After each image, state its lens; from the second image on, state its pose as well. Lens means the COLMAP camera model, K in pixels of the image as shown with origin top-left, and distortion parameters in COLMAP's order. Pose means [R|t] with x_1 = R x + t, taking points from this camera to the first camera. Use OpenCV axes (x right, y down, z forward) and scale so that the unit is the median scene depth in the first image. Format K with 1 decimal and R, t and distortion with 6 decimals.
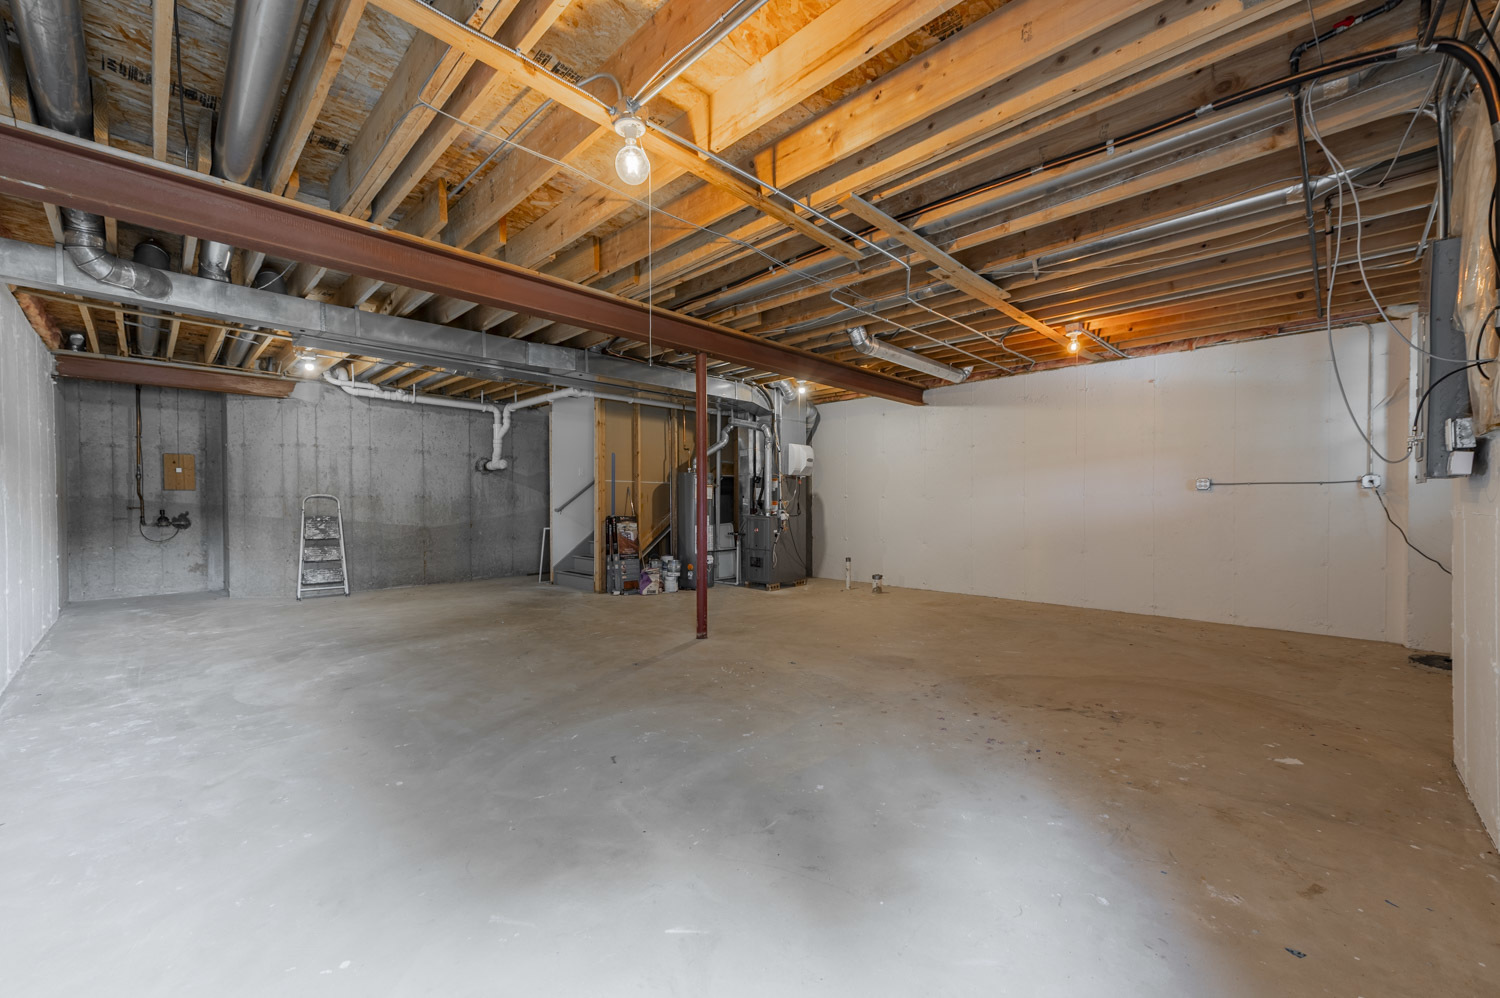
lens RADIAL K [[585.5, 0, 748.2], [0, 585.5, 509.1], [0, 0, 1]] dist [0.009260, -0.003908]
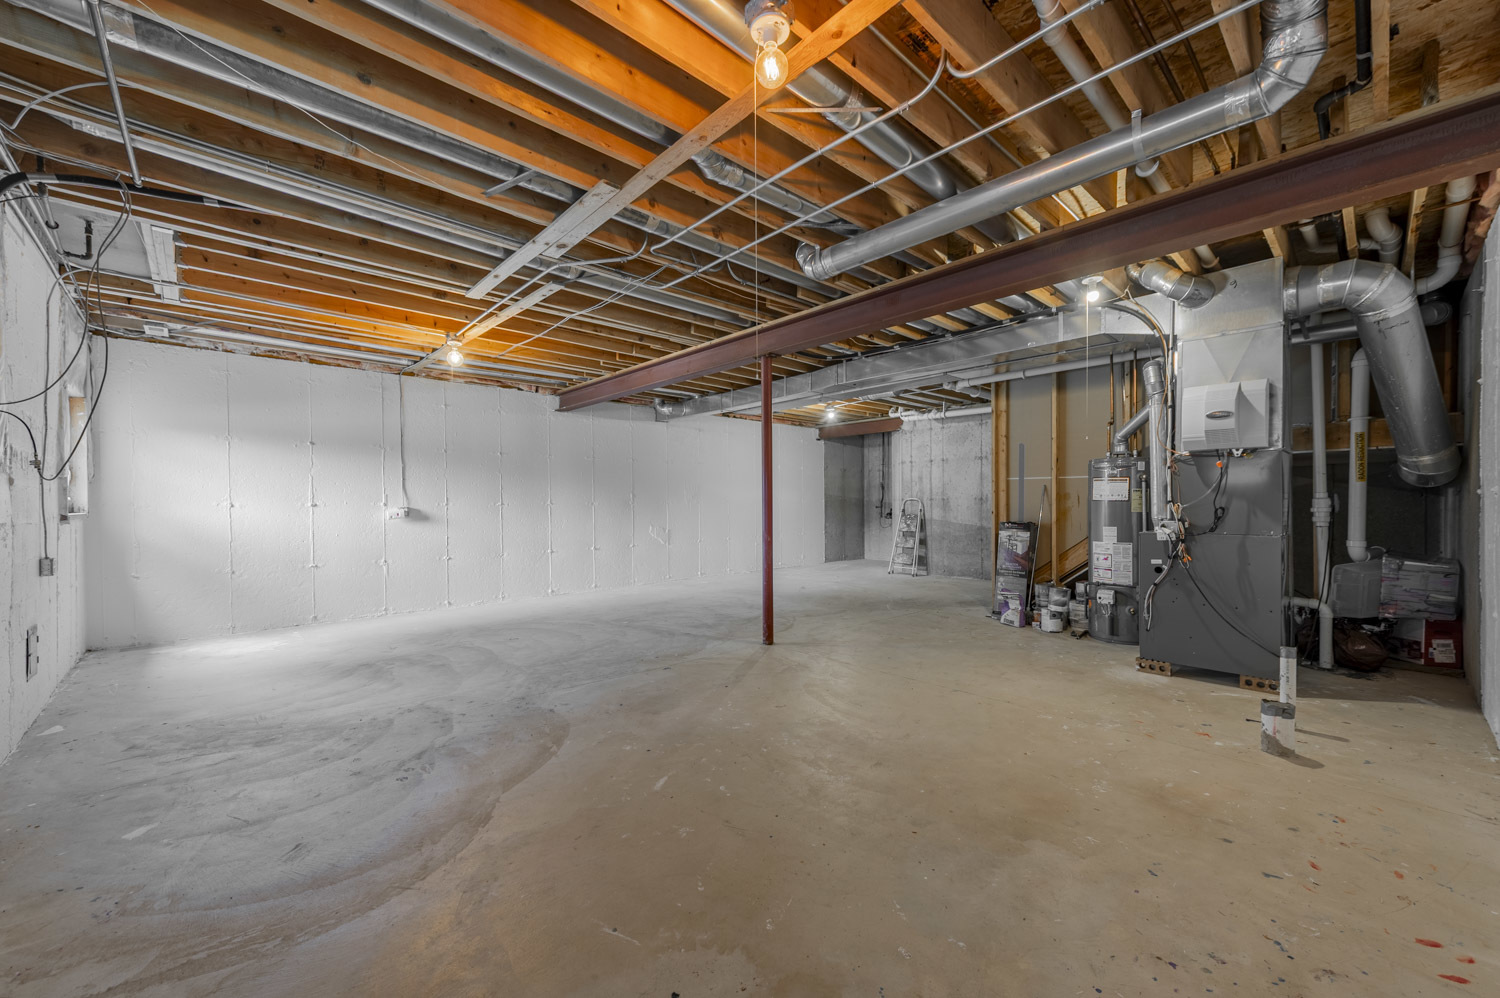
lens RADIAL K [[585.5, 0, 748.2], [0, 585.5, 509.1], [0, 0, 1]] dist [0.009260, -0.003908]
pose [[-0.046109, 0.012327, -0.998860, 1.038242], [-0.009177, 0.999876, 0.012763, -0.022757], [0.998894, 0.009755, -0.045990, 1.152138]]
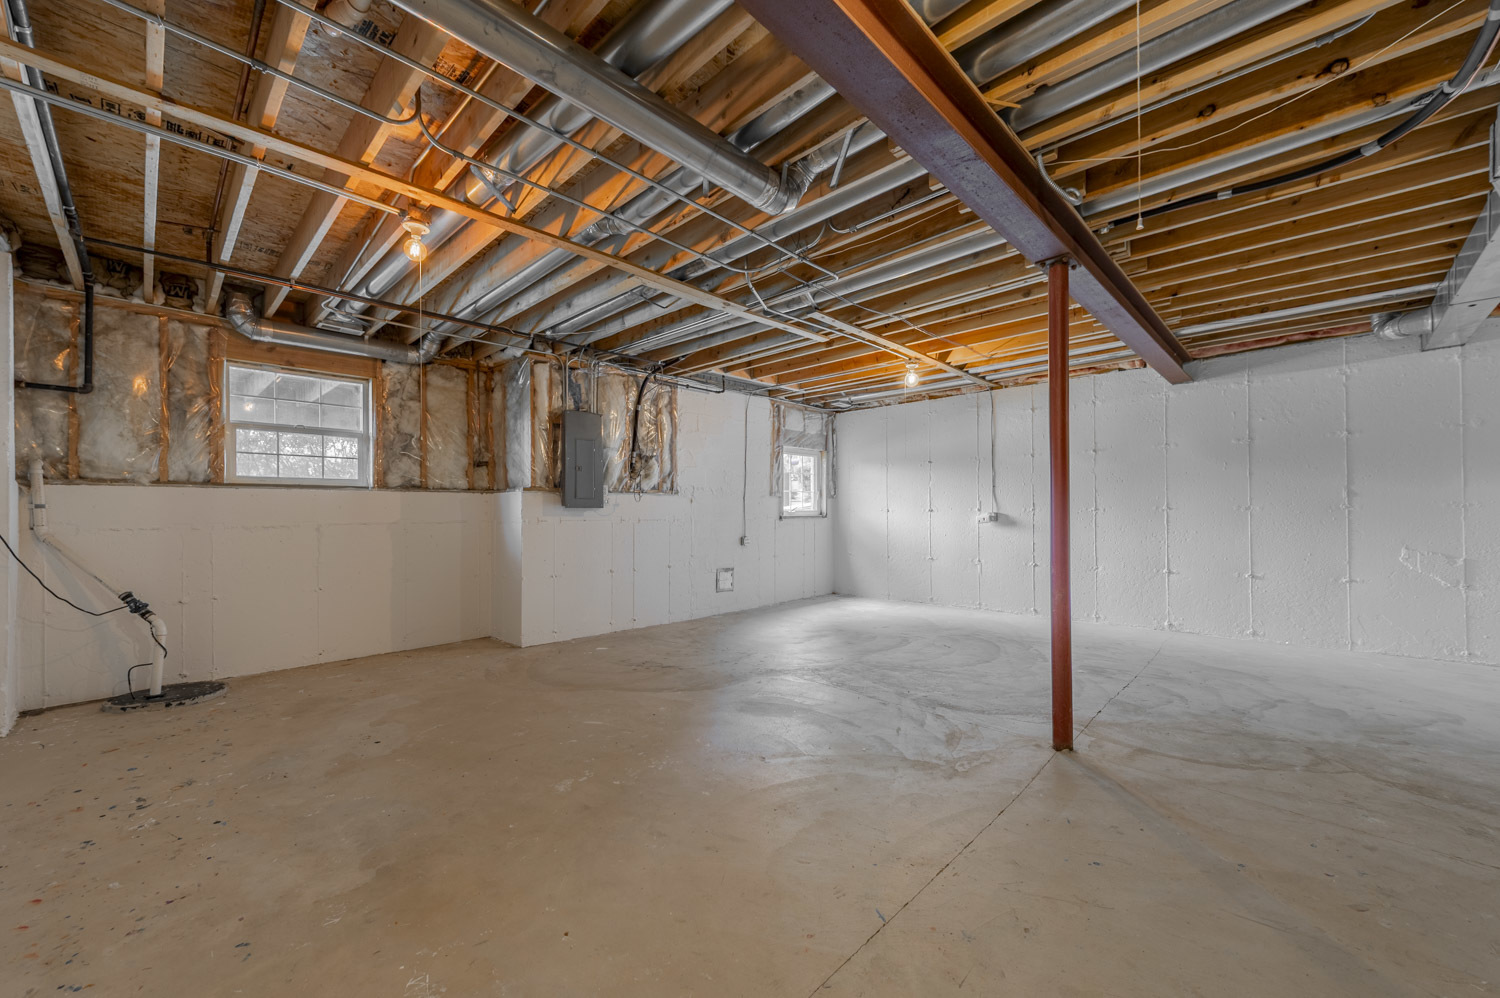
lens RADIAL K [[585.5, 0, 748.2], [0, 585.5, 509.1], [0, 0, 1]] dist [0.009260, -0.003908]
pose [[-0.999959, 0.008674, -0.002634, 0.266680], [0.008647, 0.999912, 0.010095, -0.031486], [0.002721, 0.010071, -0.999946, 1.808934]]
